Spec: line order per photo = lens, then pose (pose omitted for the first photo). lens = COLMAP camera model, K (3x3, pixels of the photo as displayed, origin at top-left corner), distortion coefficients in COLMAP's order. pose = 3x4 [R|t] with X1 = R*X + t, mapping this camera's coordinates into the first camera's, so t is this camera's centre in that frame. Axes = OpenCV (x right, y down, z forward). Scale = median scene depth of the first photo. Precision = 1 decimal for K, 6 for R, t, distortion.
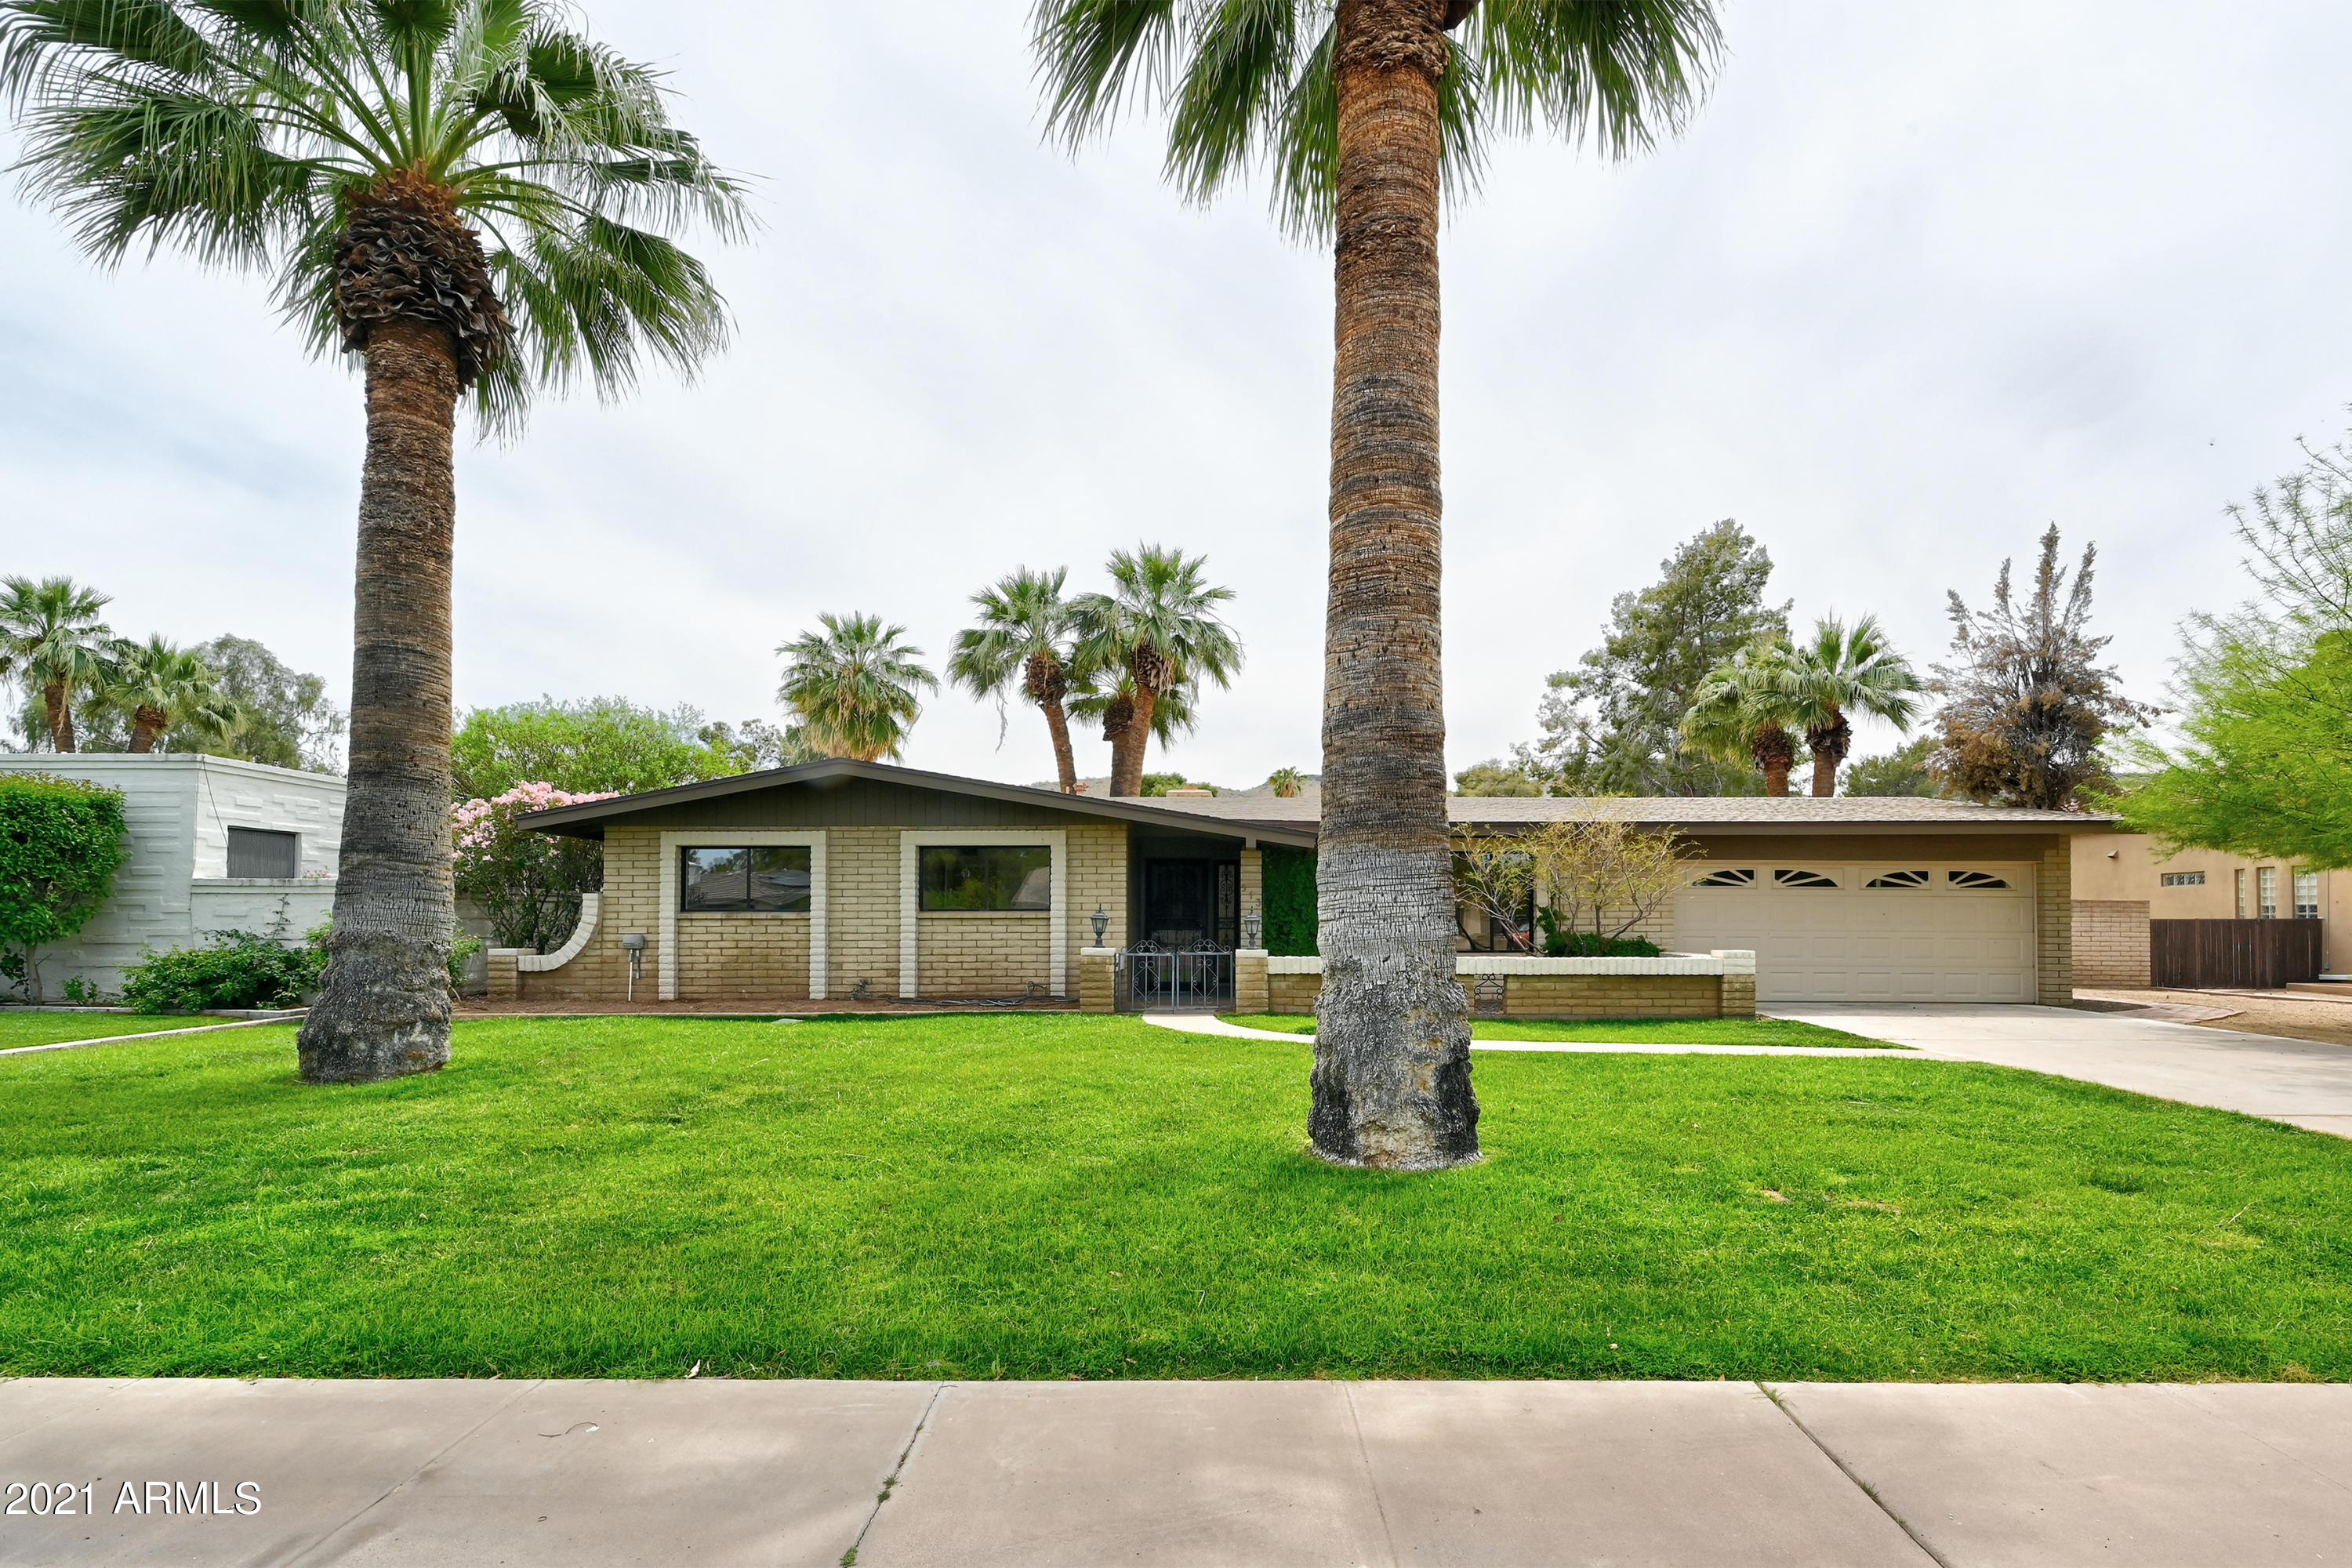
lens RADIAL K [[1119.4, 0, 1134.6], [0, 1119.4, 911.3], [0, 0, 1]] dist [-0.000020, -0.000251]
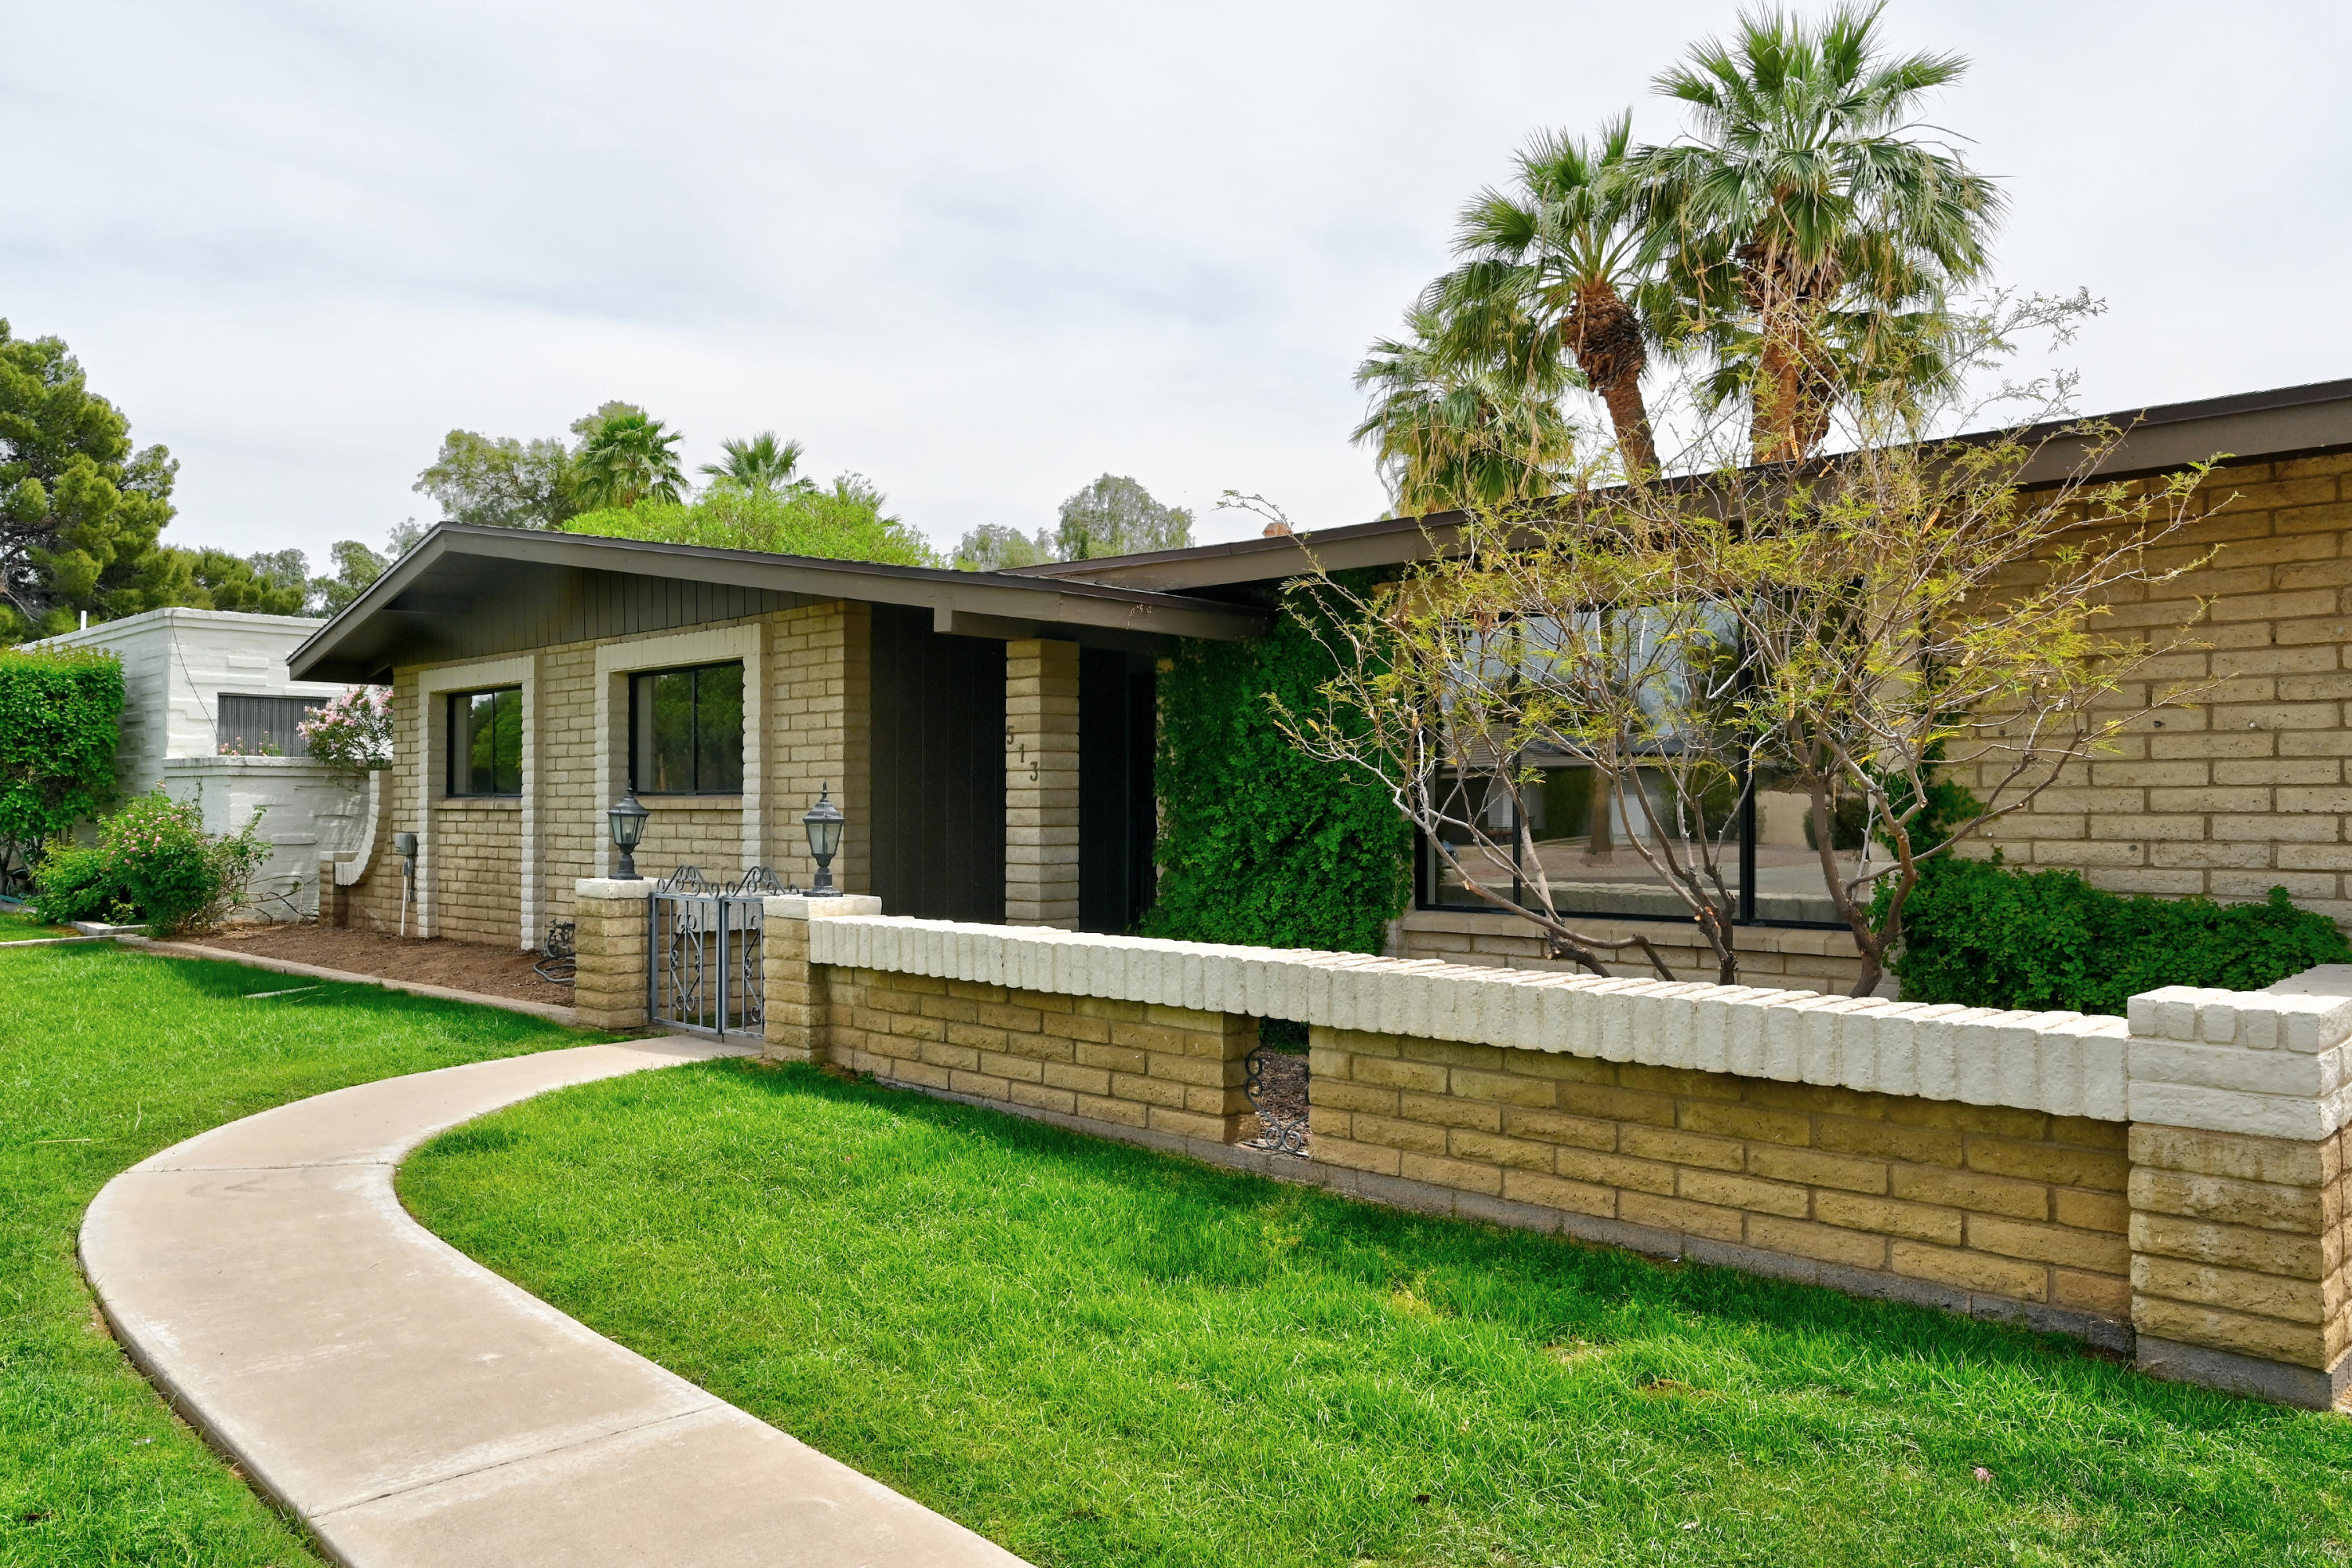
lens RADIAL K [[1618.4, 0, 1183.6], [0, 1618.4, 791.7], [0, 0, 1]] dist [-0.005323, -0.001860]
pose [[0.753994, -0.004244, -0.656868, 0.507769], [0.007286, 0.999972, 0.001902, -0.001840], [0.656841, -0.006220, 0.754003, 0.591382]]
